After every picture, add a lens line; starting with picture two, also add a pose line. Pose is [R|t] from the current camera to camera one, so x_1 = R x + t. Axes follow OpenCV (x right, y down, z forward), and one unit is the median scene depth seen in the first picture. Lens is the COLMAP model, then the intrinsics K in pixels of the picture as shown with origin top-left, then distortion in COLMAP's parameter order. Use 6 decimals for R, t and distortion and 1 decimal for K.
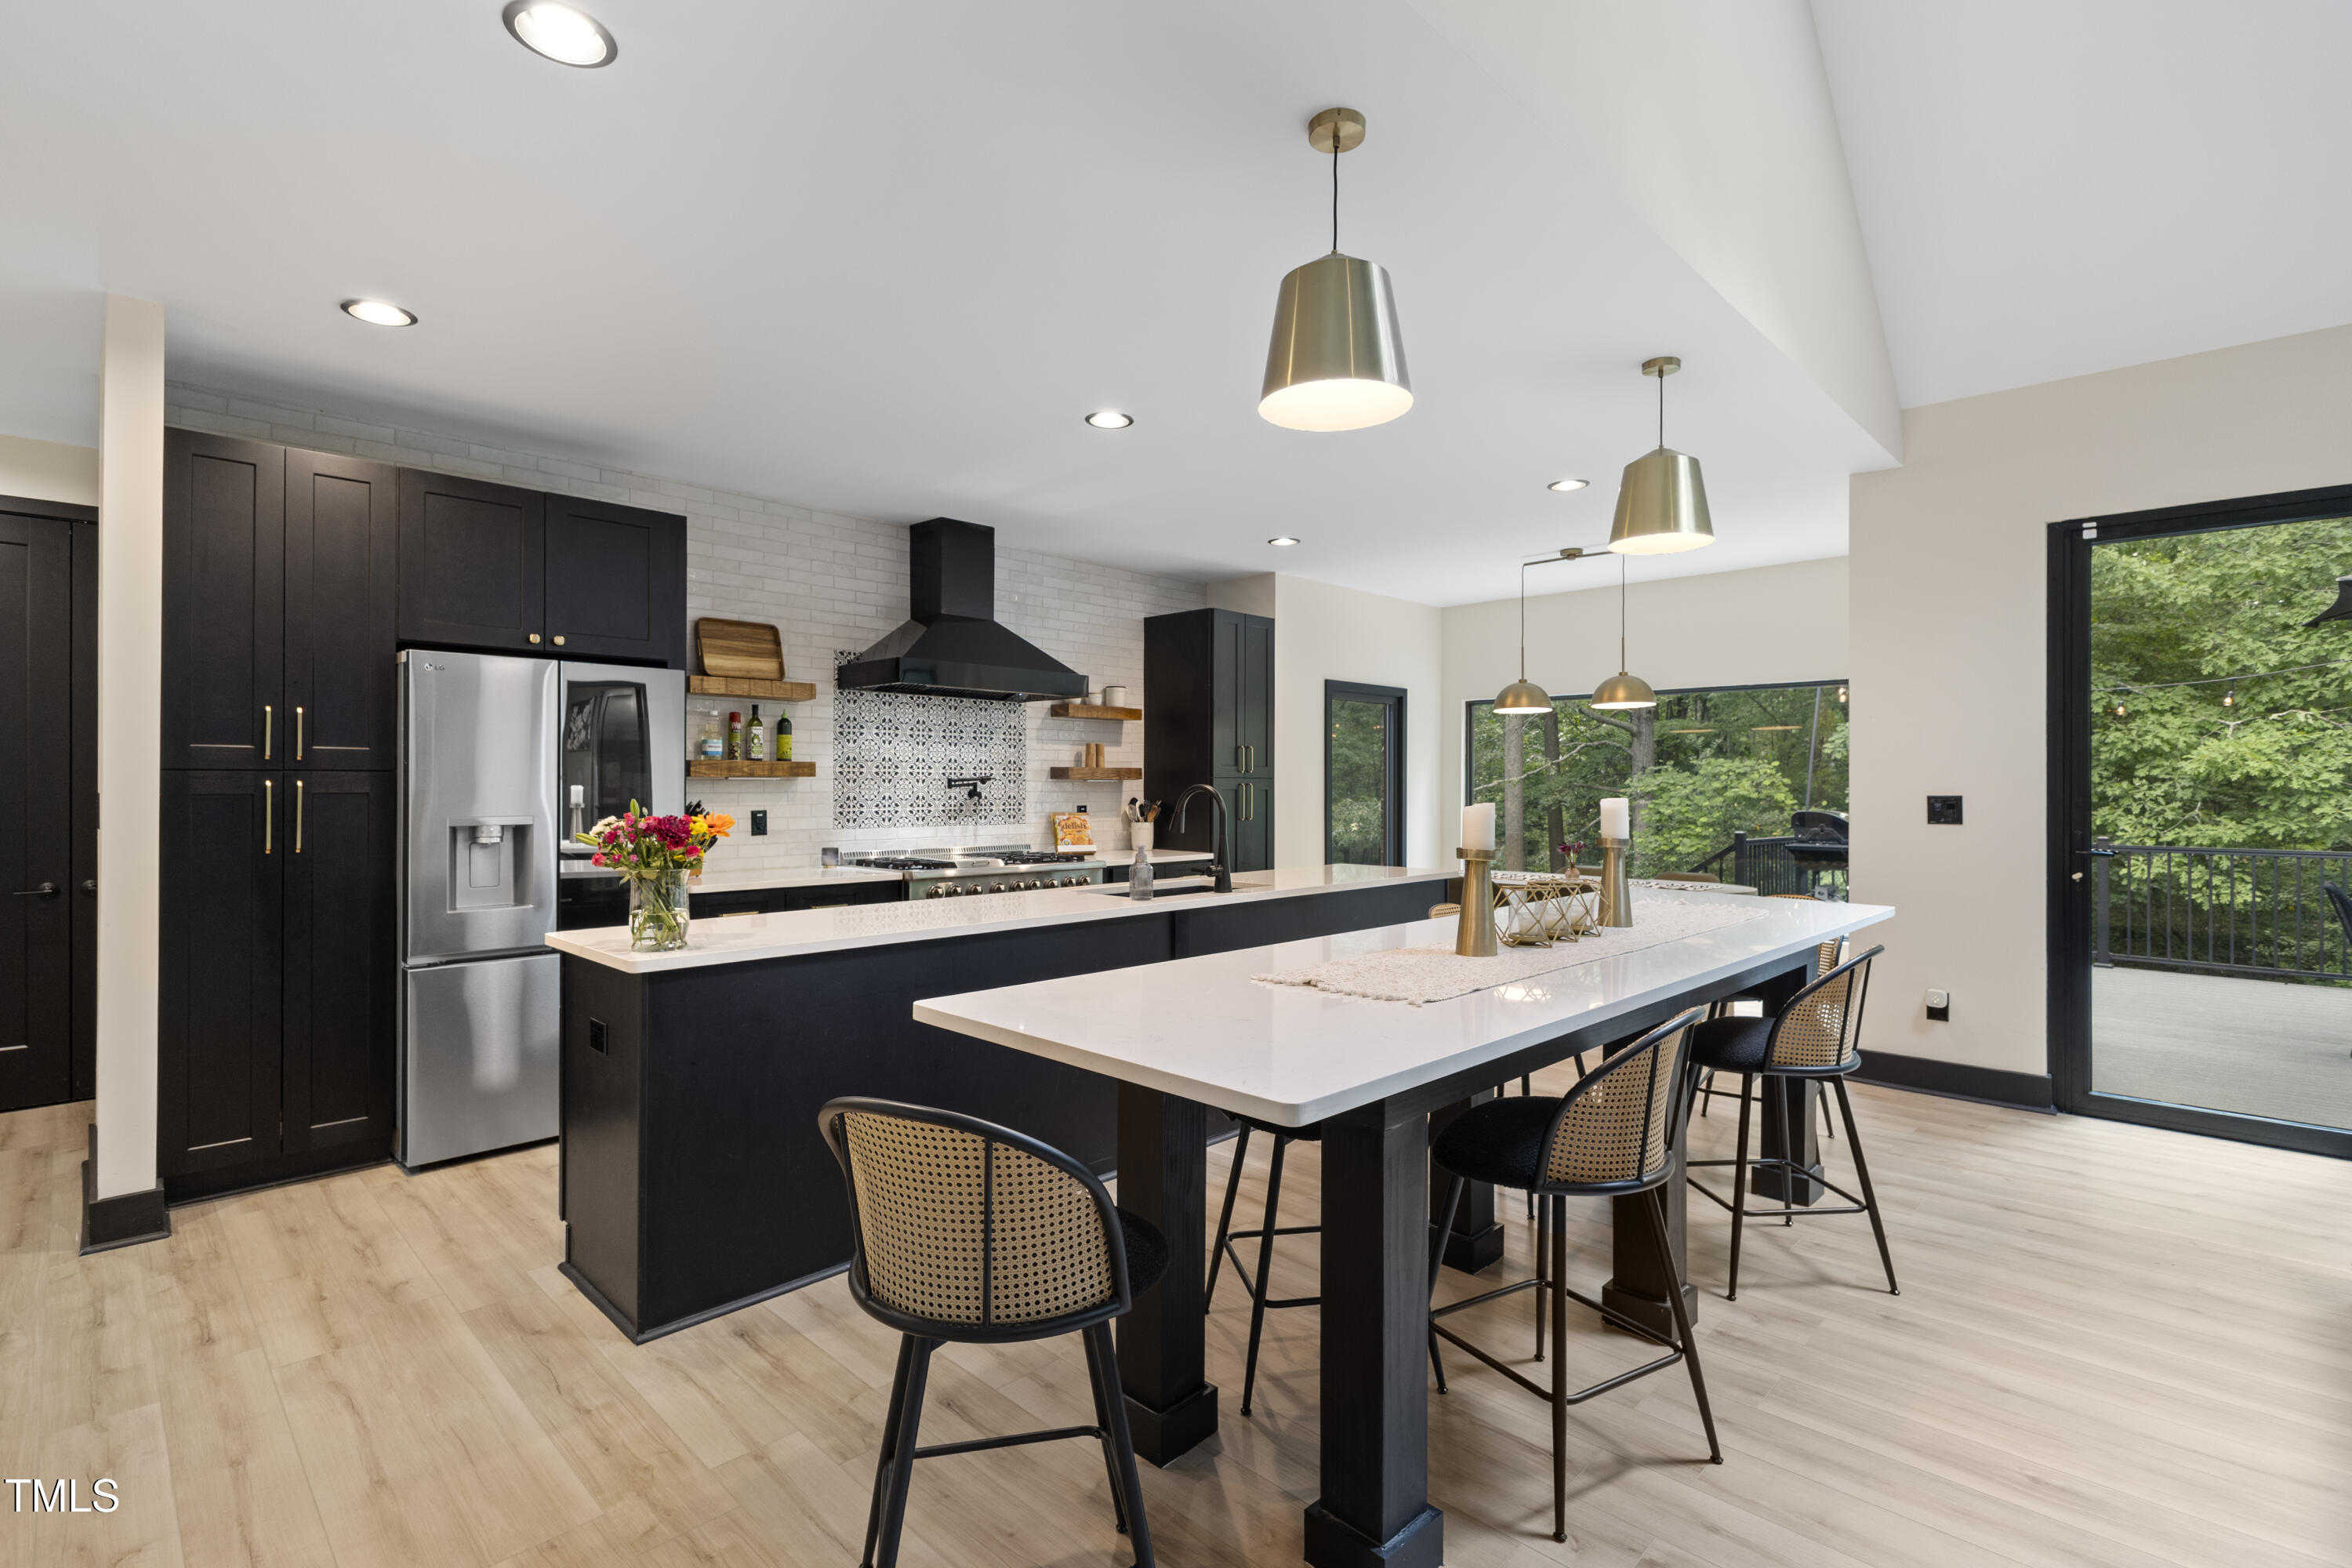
lens RADIAL K [[1087.9, 0, 1178.3], [0, 1087.9, 773.2], [0, 0, 1]] dist [-0.000870, -0.000222]
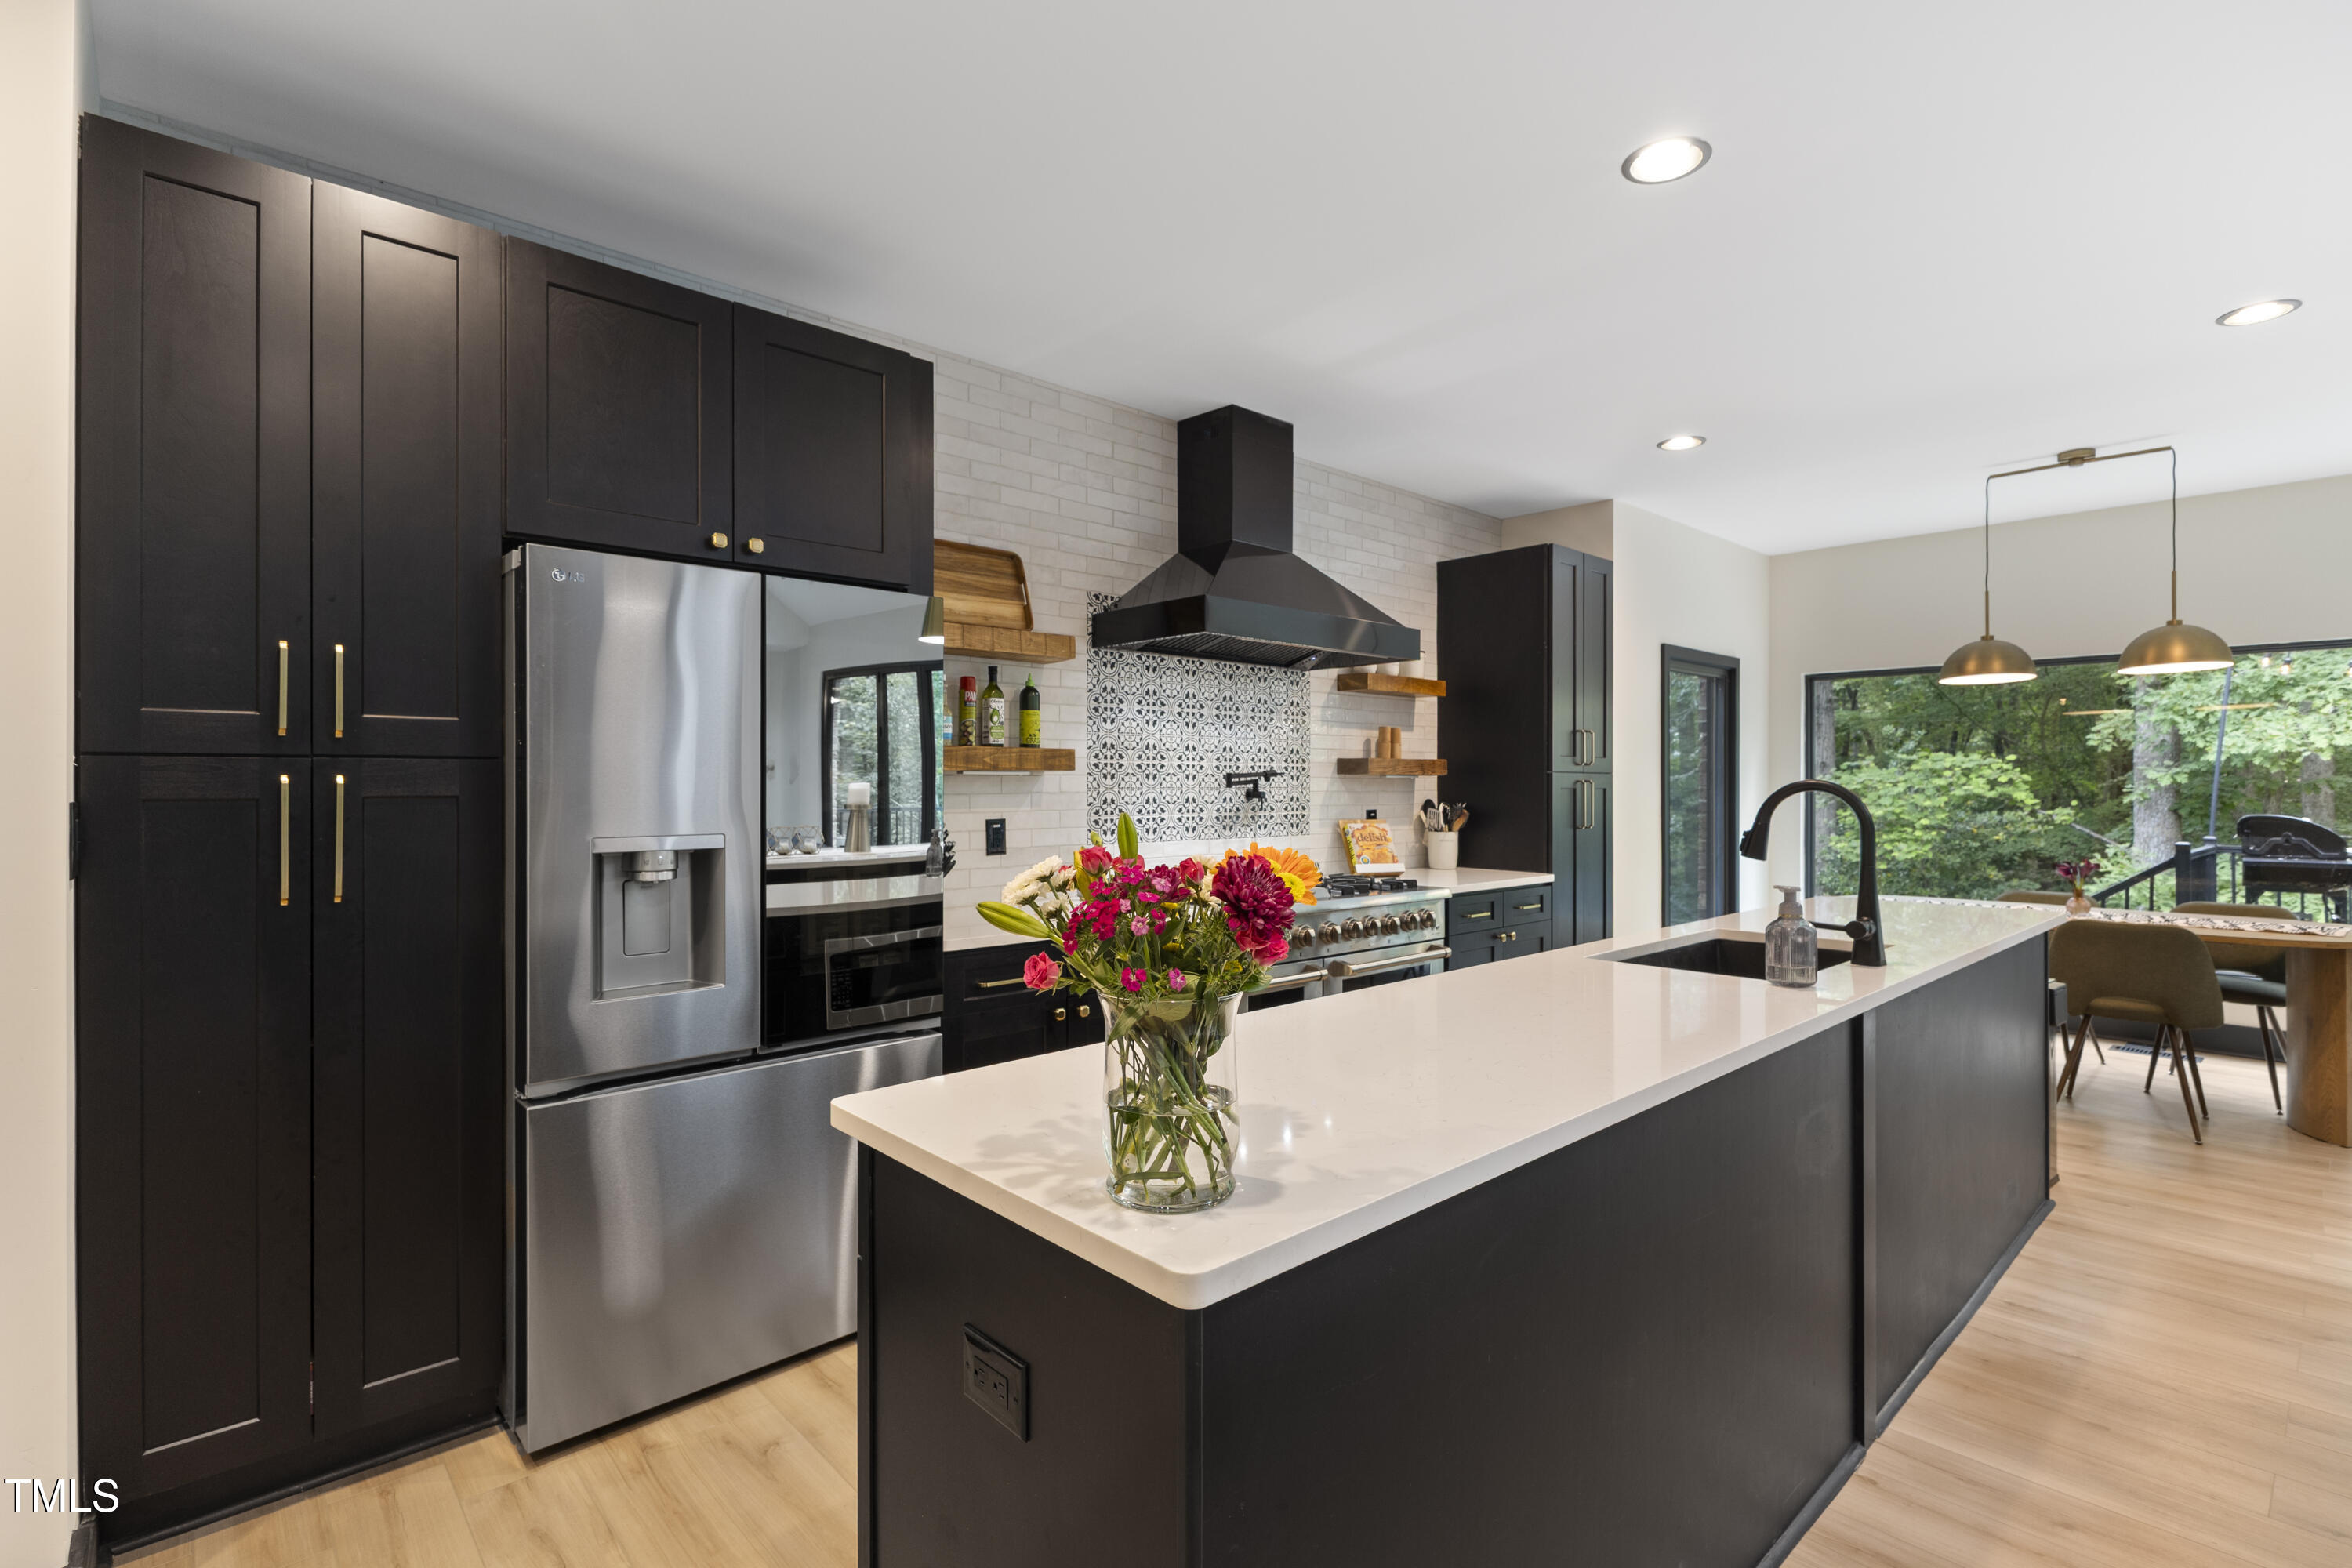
lens RADIAL K [[1087.9, 0, 1168.9], [0, 1087.9, 777.0], [0, 0, 1]] dist [-0.000870, -0.000222]
pose [[0.997953, -0.000703, -0.063955, -0.205941], [0.001073, 0.999983, 0.005758, 0.003093], [0.063950, -0.005815, 0.997936, 0.278657]]
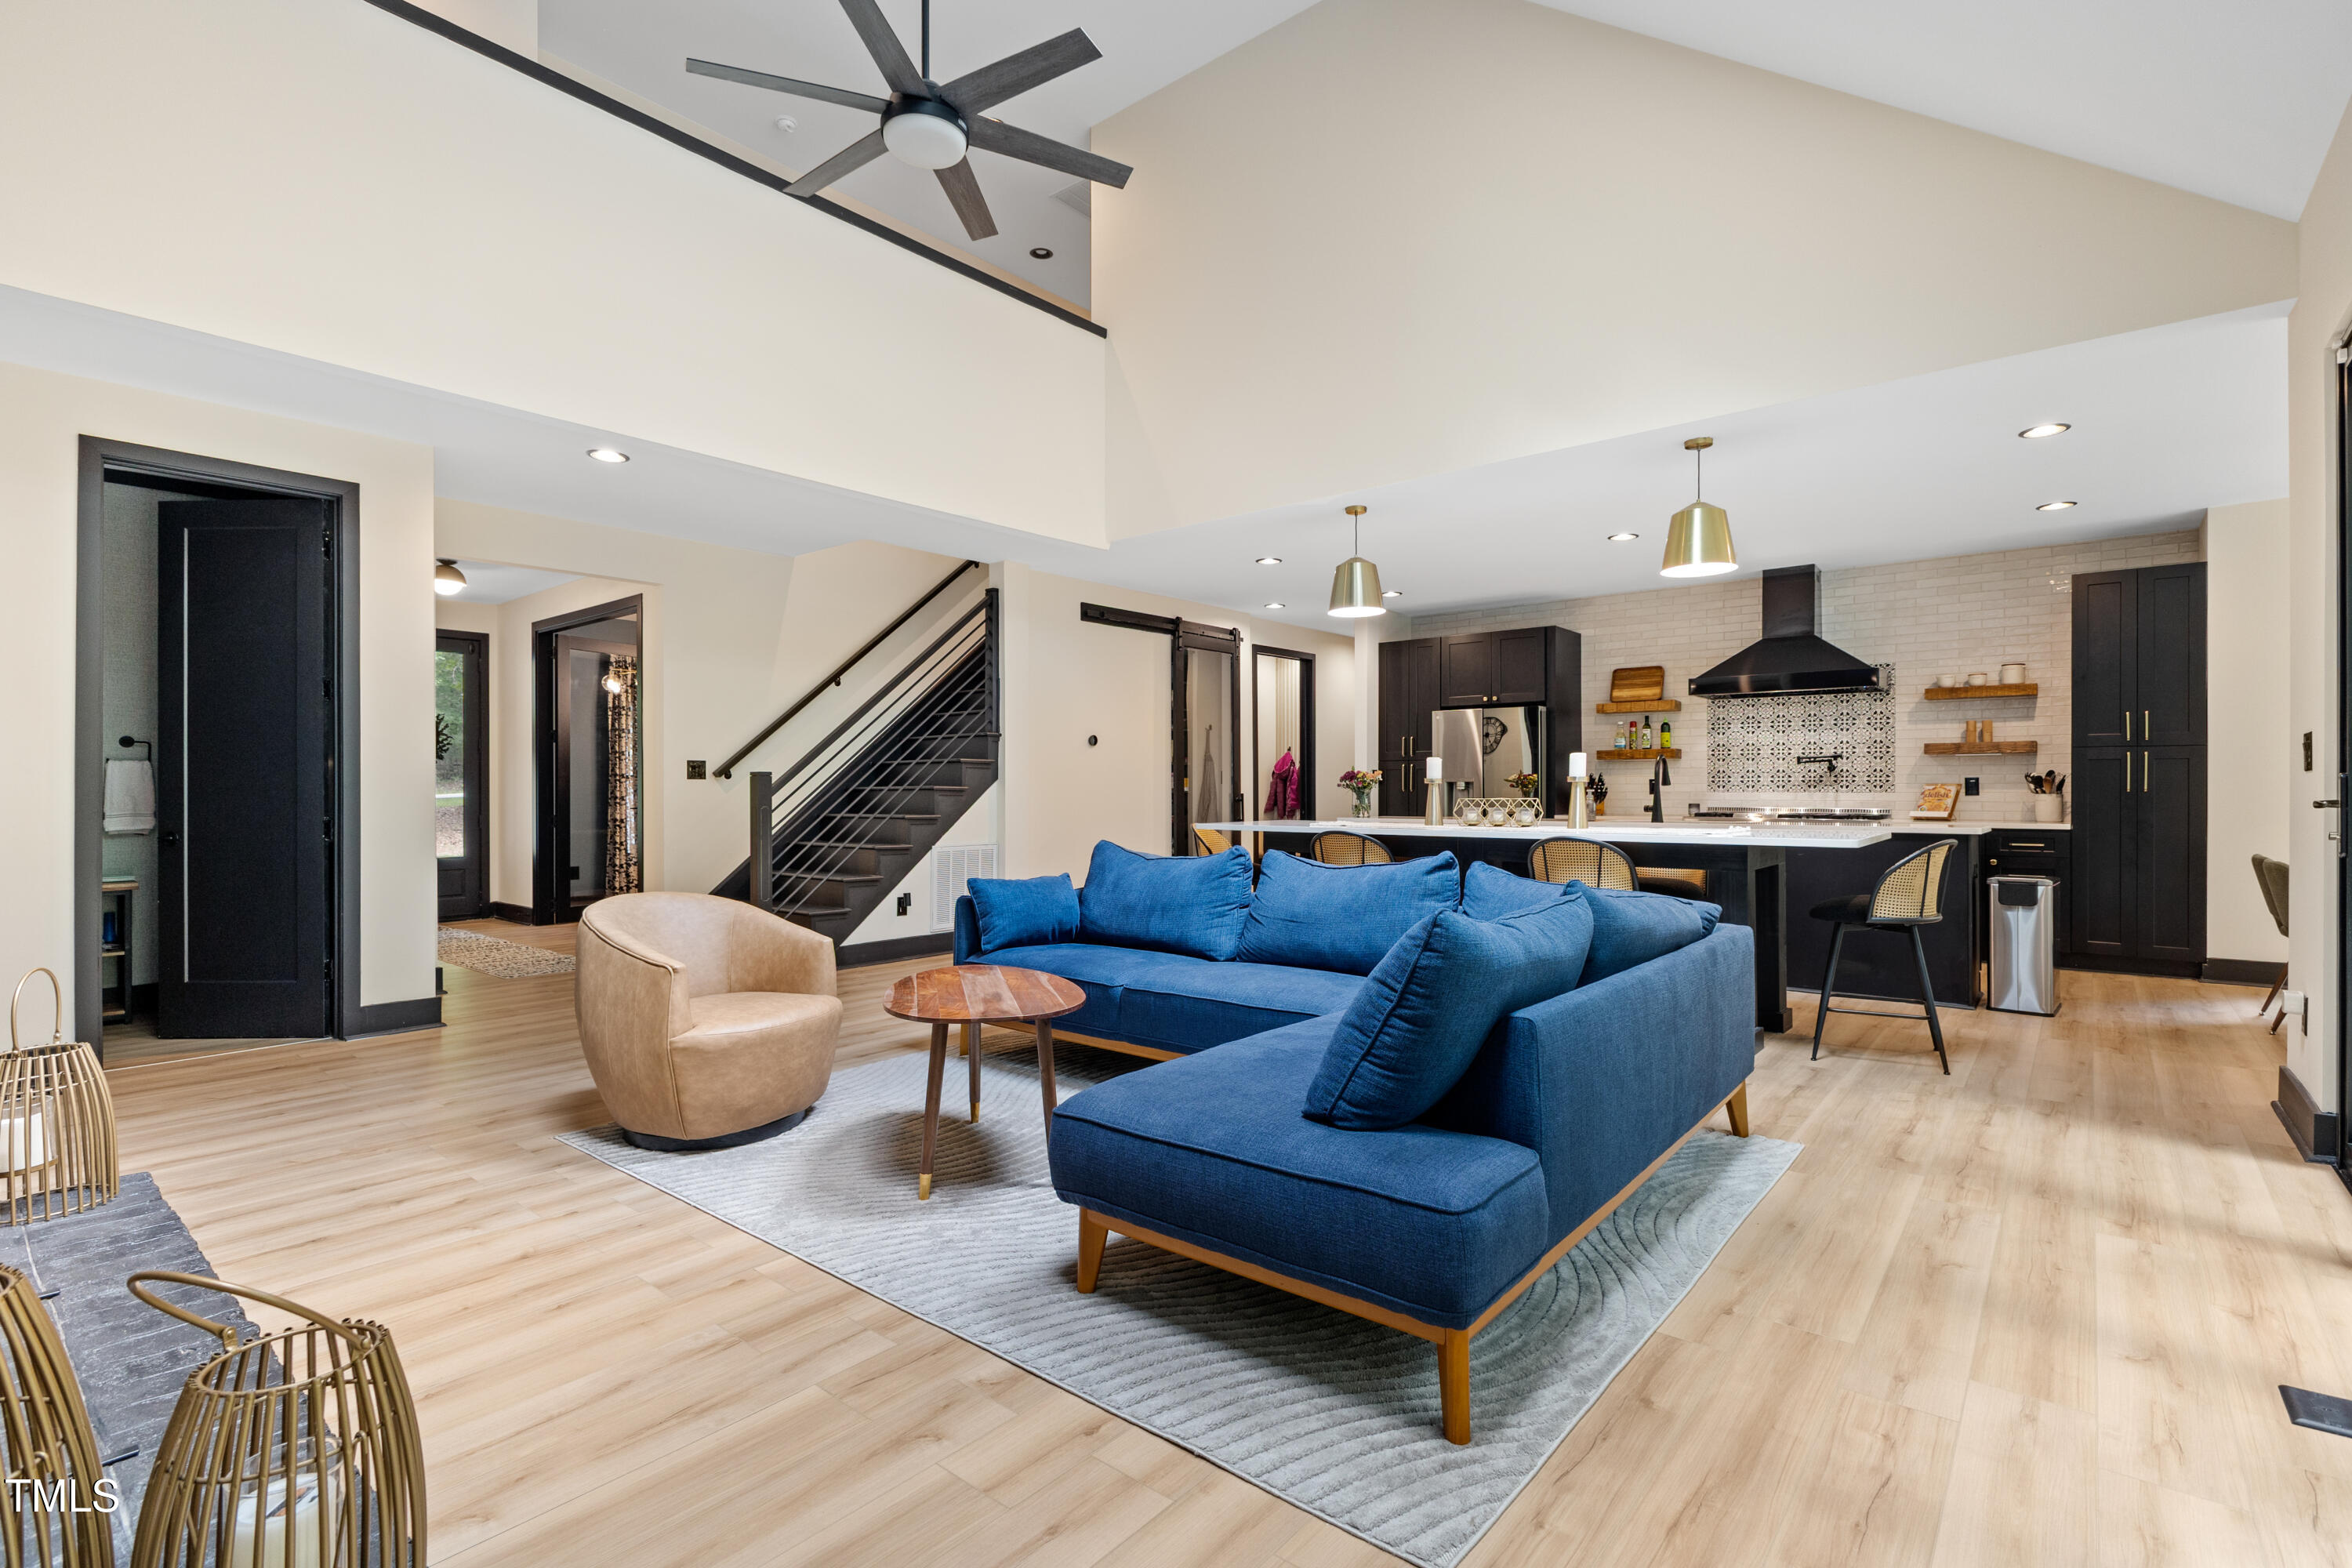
lens RADIAL K [[1087.9, 0, 1176.5], [0, 1087.9, 783.7], [0, 0, 1]] dist [-0.000870, -0.000222]
pose [[0.079620, -0.015856, -0.996699, 1.074924], [0.004035, 0.999870, -0.015584, 0.056831], [0.996817, -0.002781, 0.079674, 0.129833]]
